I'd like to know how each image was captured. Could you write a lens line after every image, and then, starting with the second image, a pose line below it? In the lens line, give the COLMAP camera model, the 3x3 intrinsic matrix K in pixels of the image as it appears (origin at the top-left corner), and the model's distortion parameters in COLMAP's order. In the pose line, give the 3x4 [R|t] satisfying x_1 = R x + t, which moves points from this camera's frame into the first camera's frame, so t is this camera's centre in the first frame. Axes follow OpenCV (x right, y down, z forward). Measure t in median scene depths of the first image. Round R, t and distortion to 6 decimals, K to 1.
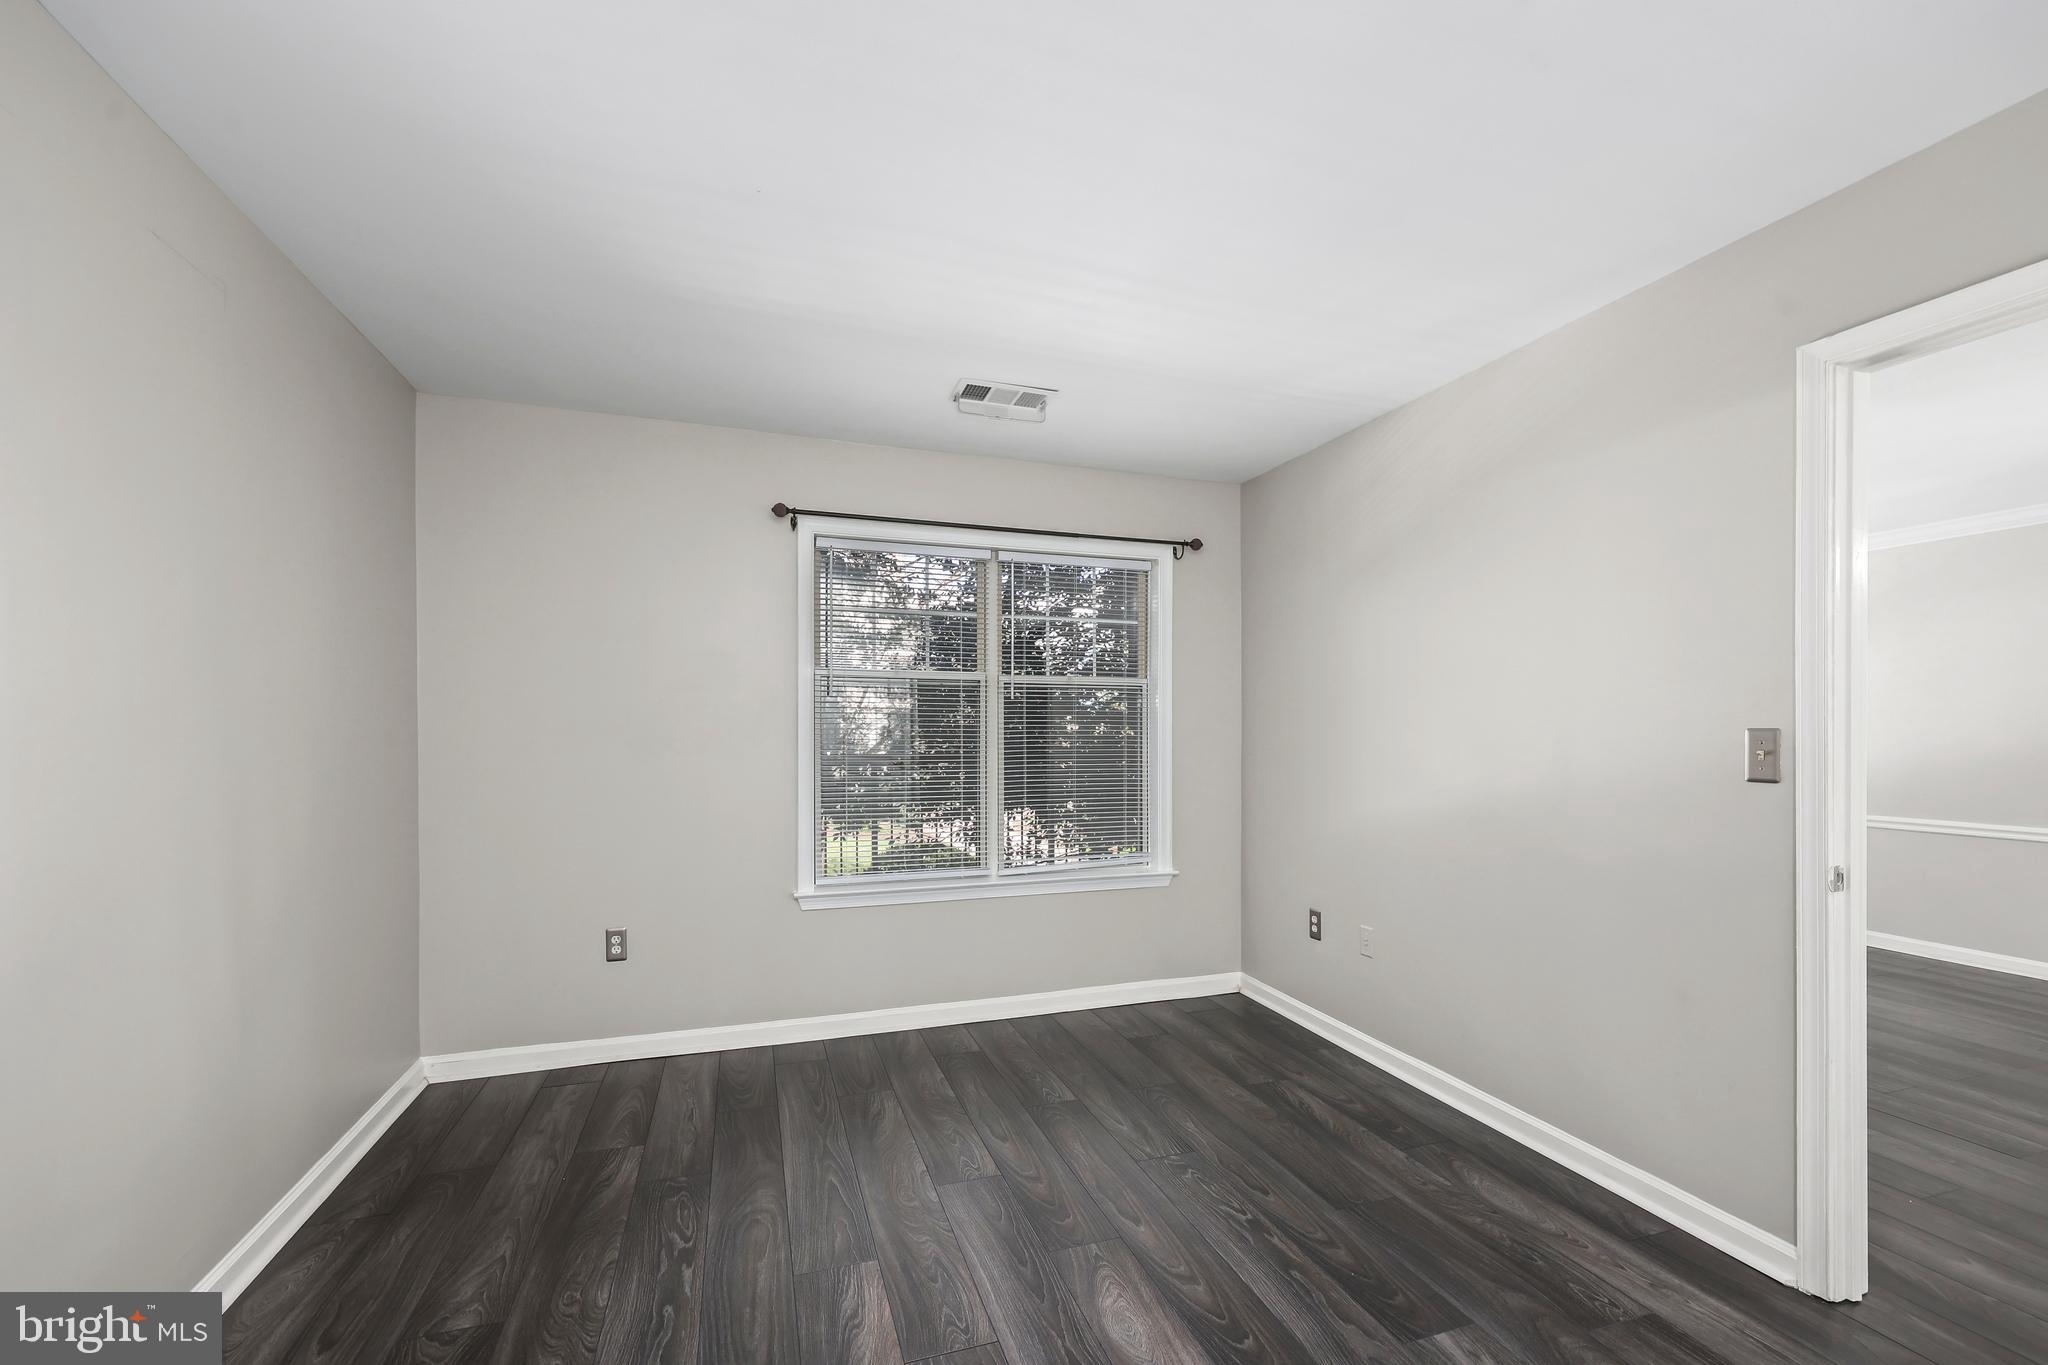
lens RADIAL K [[857.2, 0, 1033.4], [0, 857.2, 725.0], [0, 0, 1]] dist [-0.007427, 0.003519]
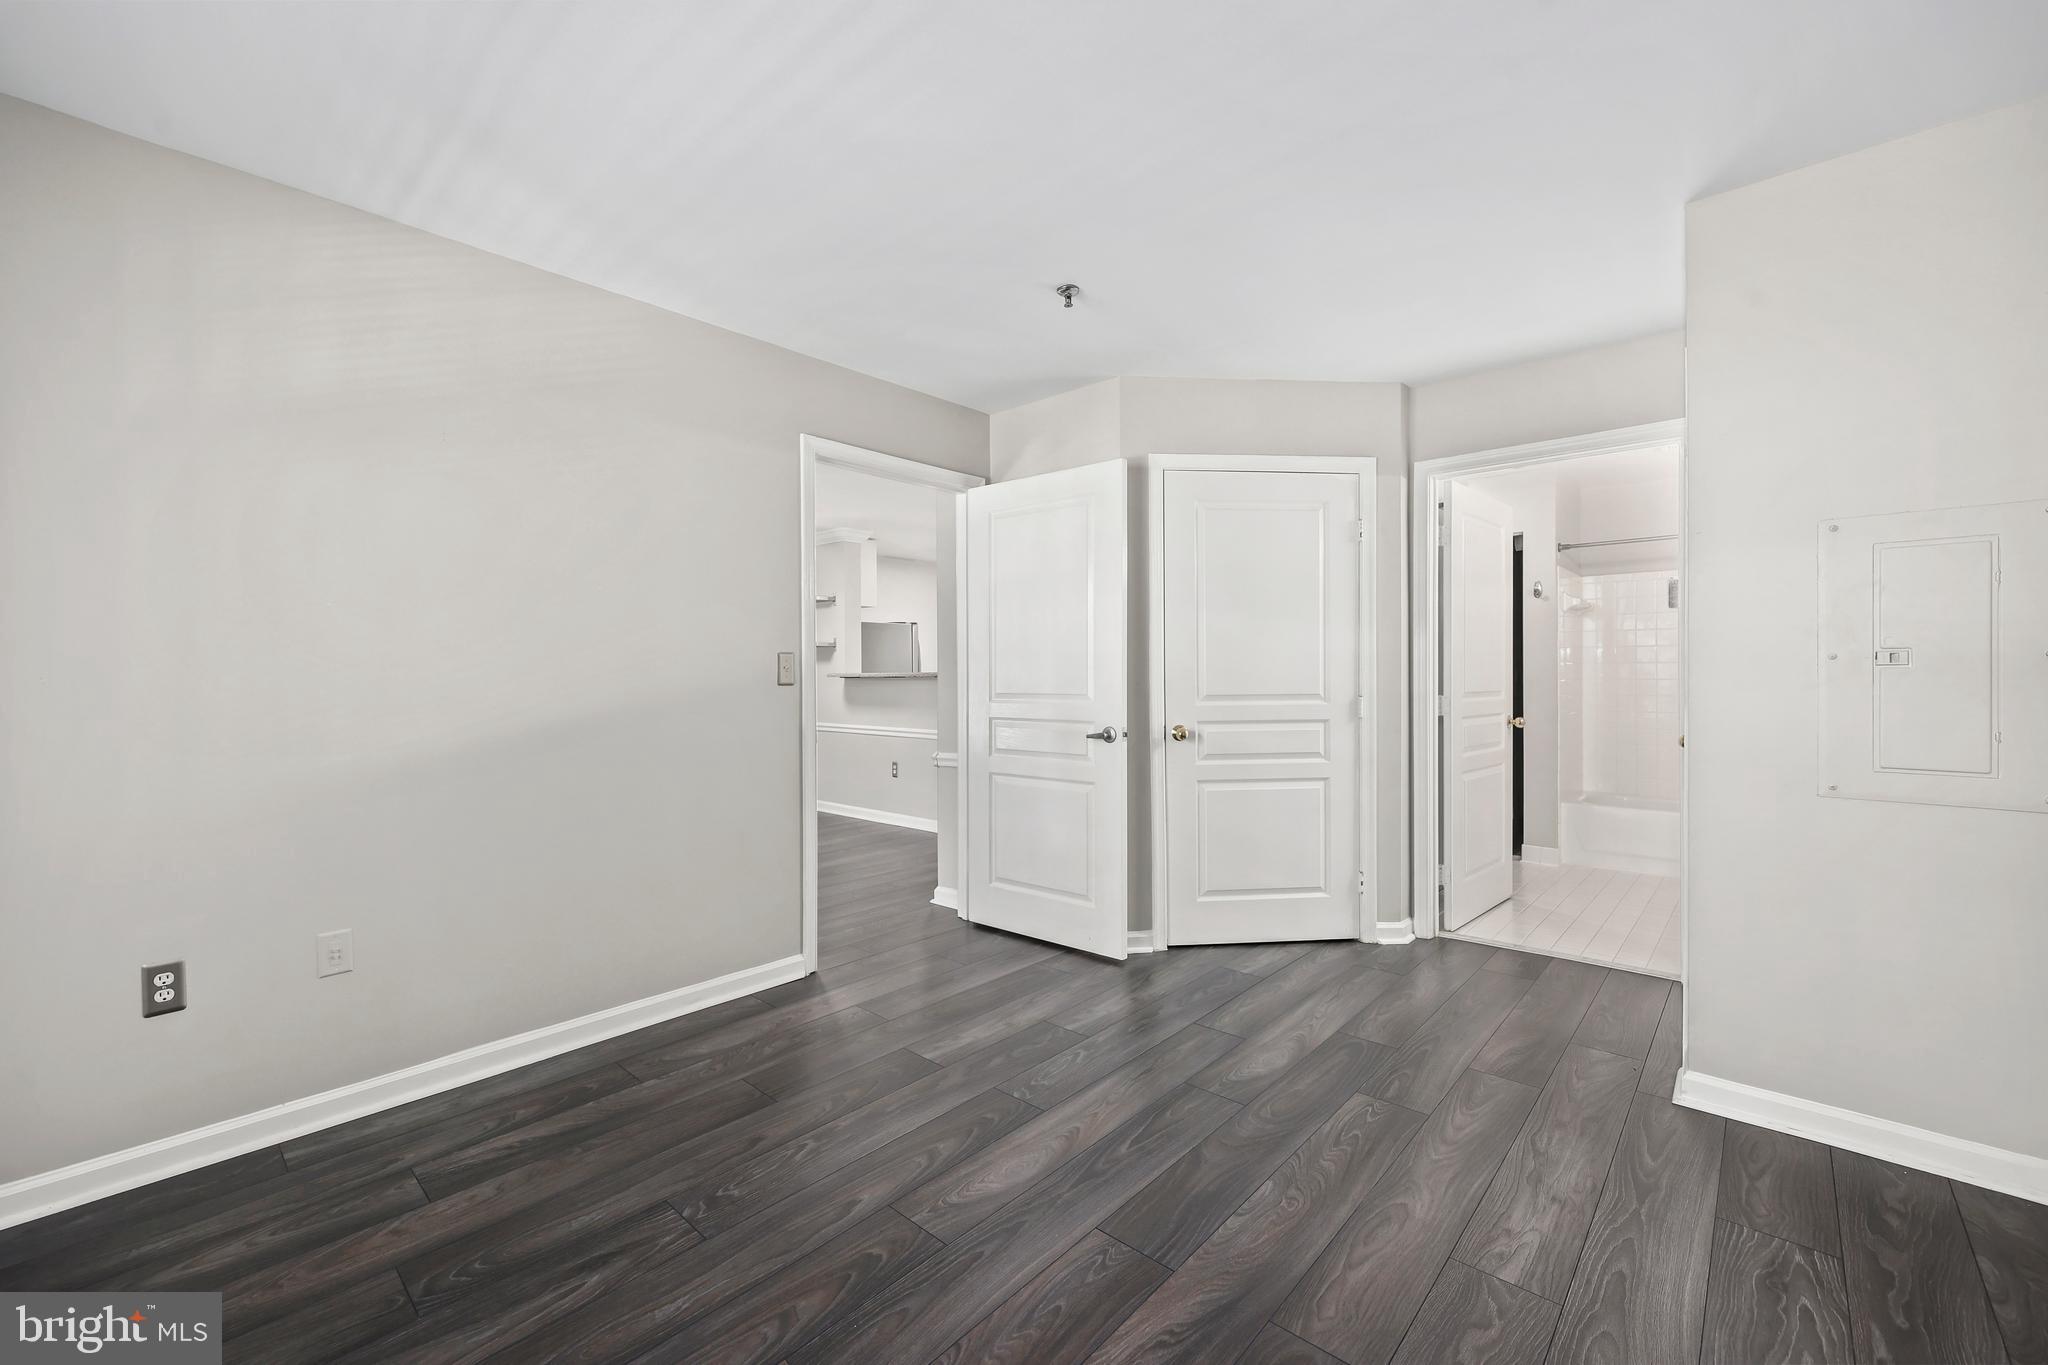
lens RADIAL K [[857.2, 0, 1019.0], [0, 857.2, 676.4], [0, 0, 1]] dist [-0.007427, 0.003519]
pose [[-0.500360, 0.002062, 0.865815, -0.697359], [0.001088, 0.999998, -0.001752, 0.045398], [-0.865817, 0.000065, -0.500361, 1.253083]]
